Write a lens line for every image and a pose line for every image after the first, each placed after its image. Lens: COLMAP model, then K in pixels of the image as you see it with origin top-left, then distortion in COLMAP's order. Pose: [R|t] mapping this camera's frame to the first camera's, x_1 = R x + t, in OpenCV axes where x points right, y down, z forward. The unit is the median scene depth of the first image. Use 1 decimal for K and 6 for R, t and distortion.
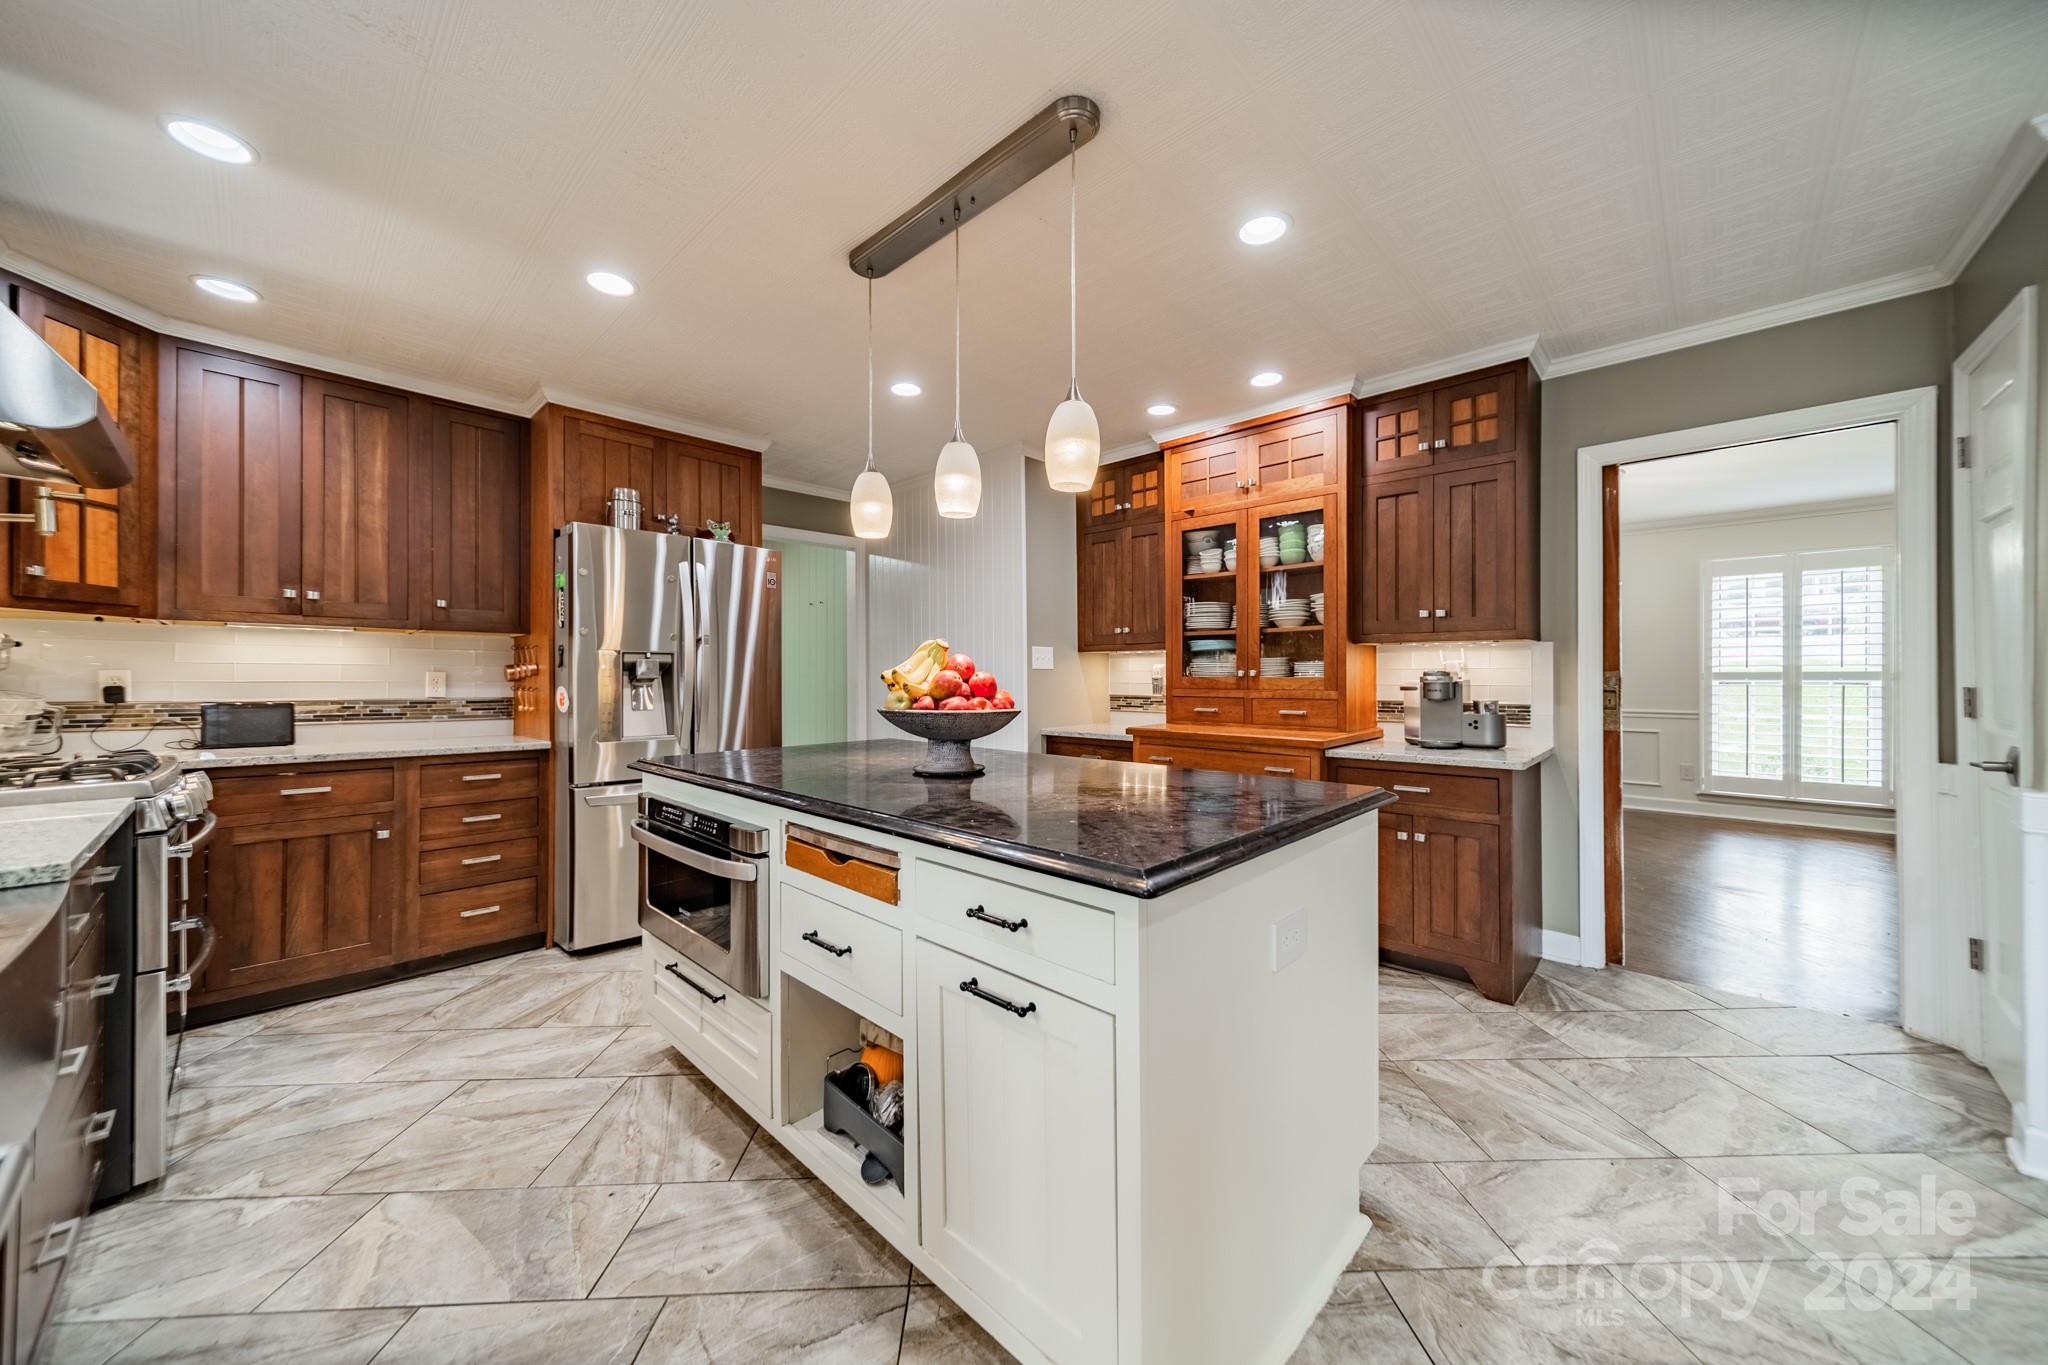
lens RADIAL K [[720.5, 0, 1031.3], [0, 720.5, 671.0], [0, 0, 1]] dist [0.010492, -0.000047]
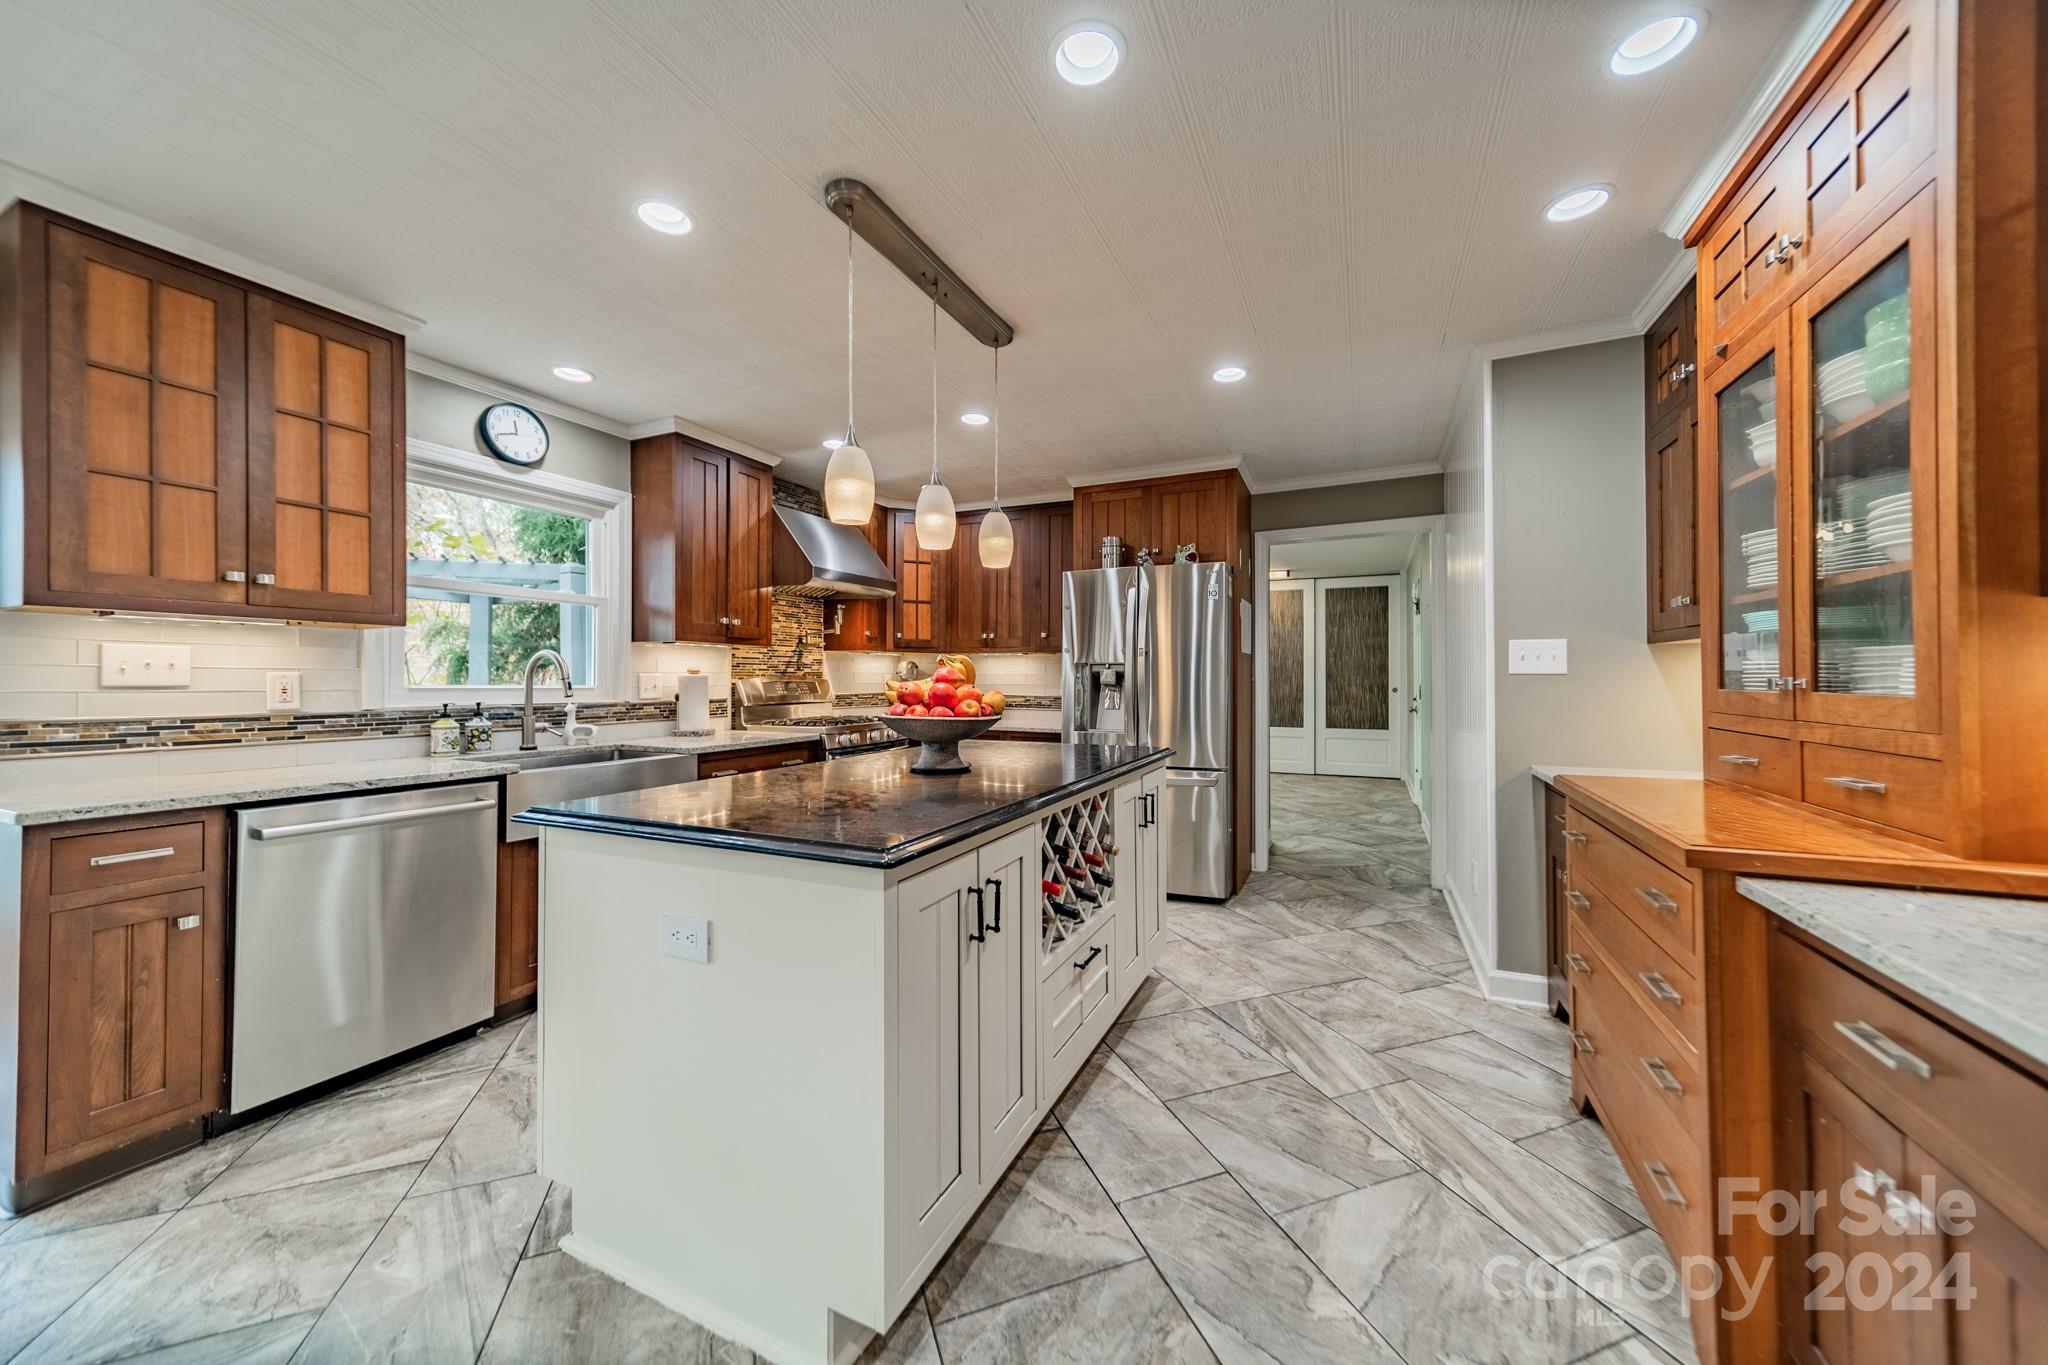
lens RADIAL K [[719.1, 0, 1034.3], [0, 719.1, 680.7], [0, 0, 1]] dist [0.001541, 0.000166]
pose [[0.320391, 0.003146, -0.947280, 0.854442], [0.006451, 0.999964, 0.005503, -0.005377], [0.947263, -0.007874, 0.320359, 0.648281]]
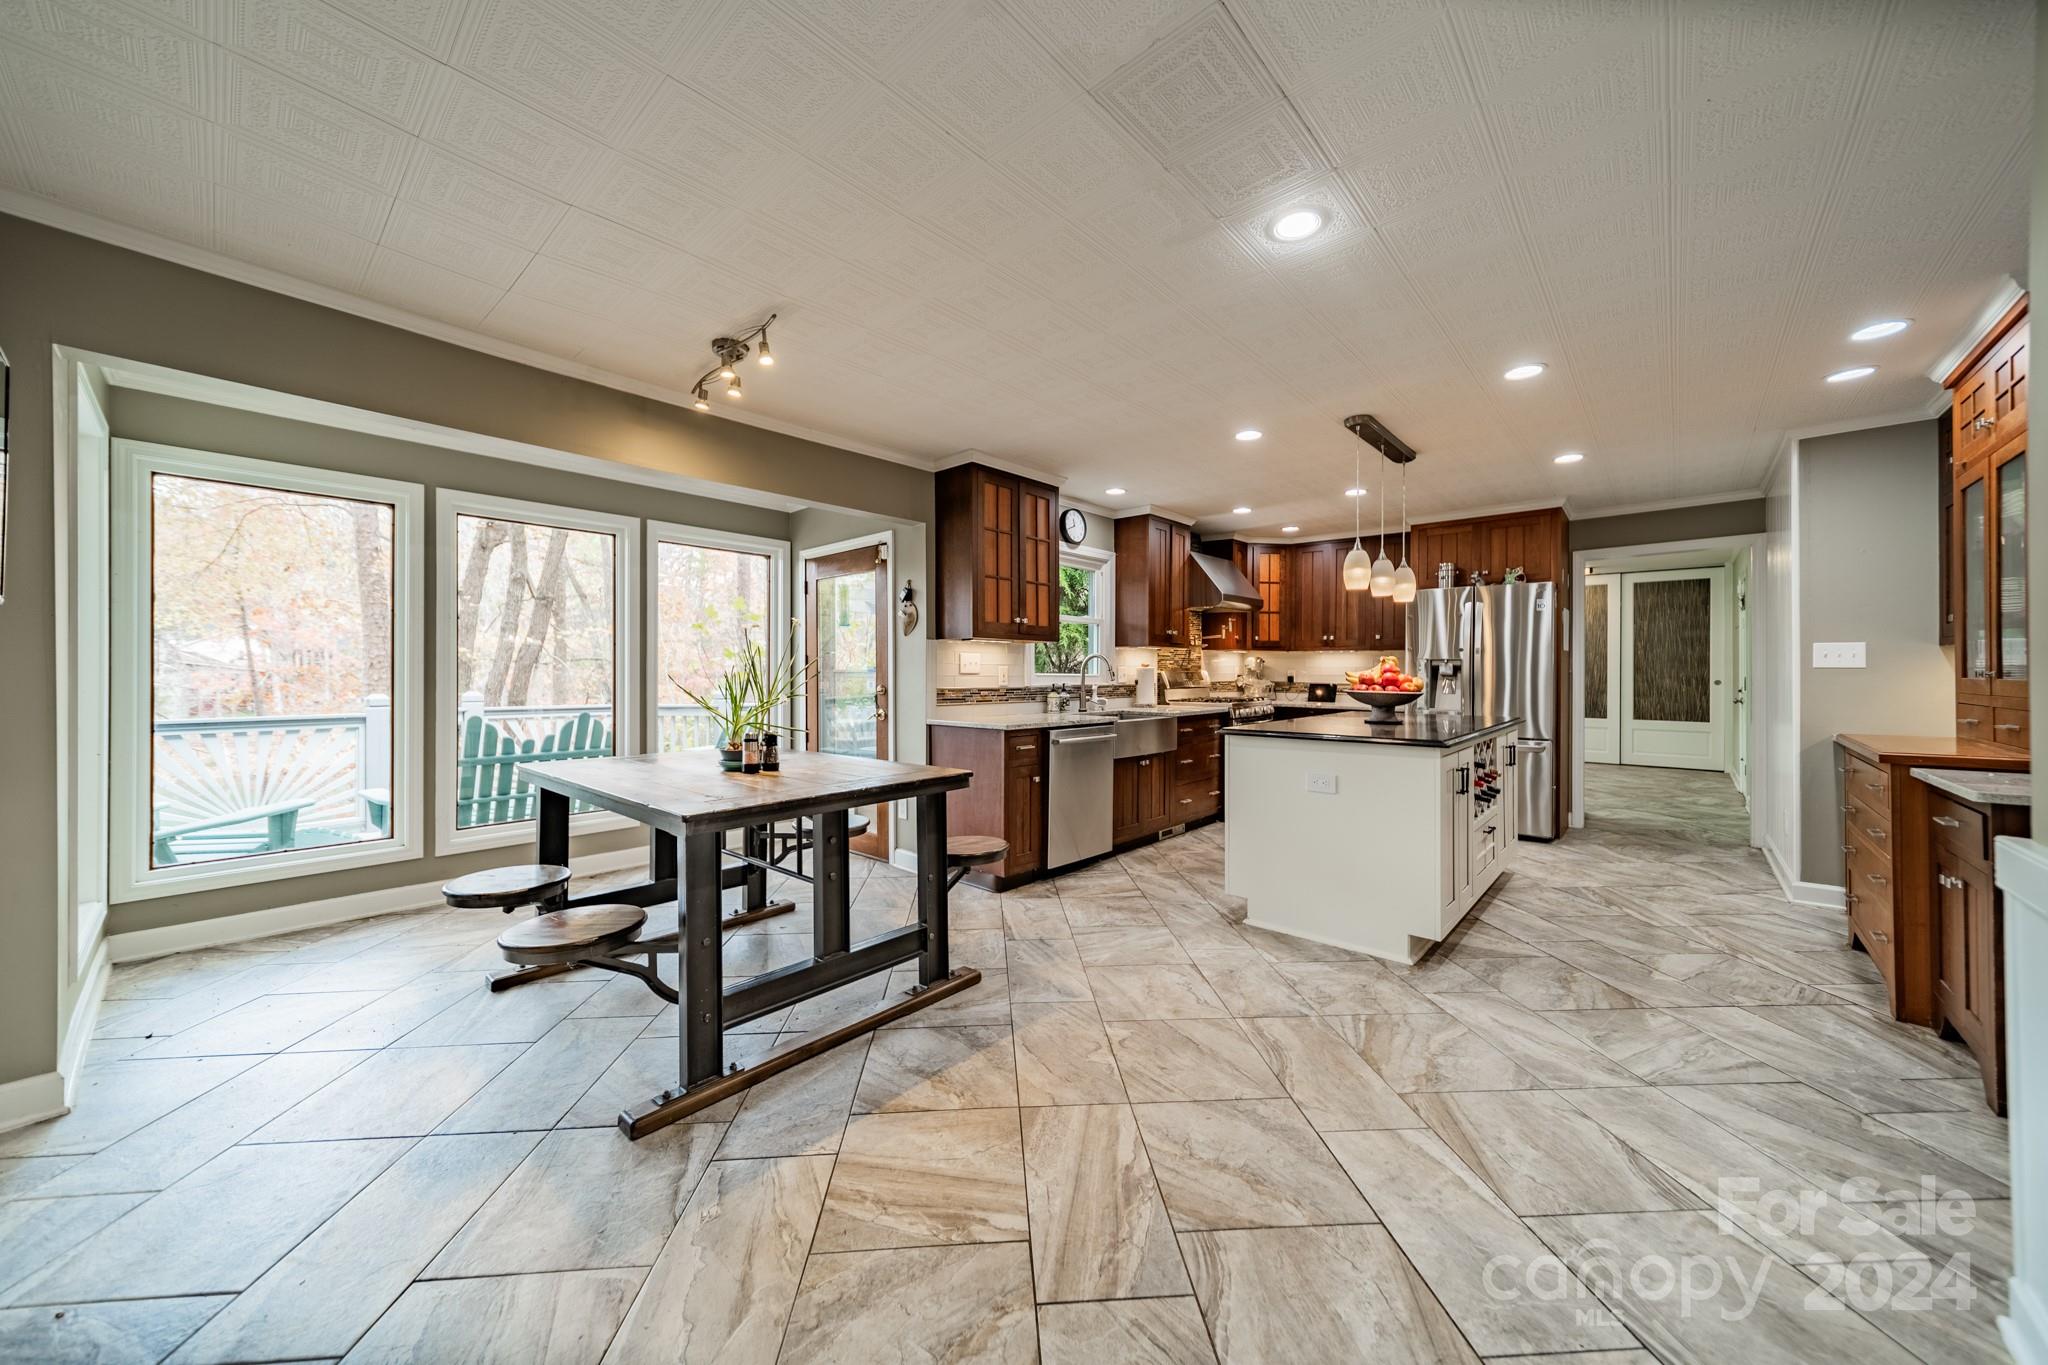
lens RADIAL K [[721.7, 0, 1028.6], [0, 721.7, 674.1], [0, 0, 1]] dist [0.003118, 0.000041]
pose [[0.025271, 0.005732, -0.999664, 1.556599], [0.005073, 0.999970, 0.005862, -0.008968], [0.999668, -0.005219, 0.025241, -0.028489]]
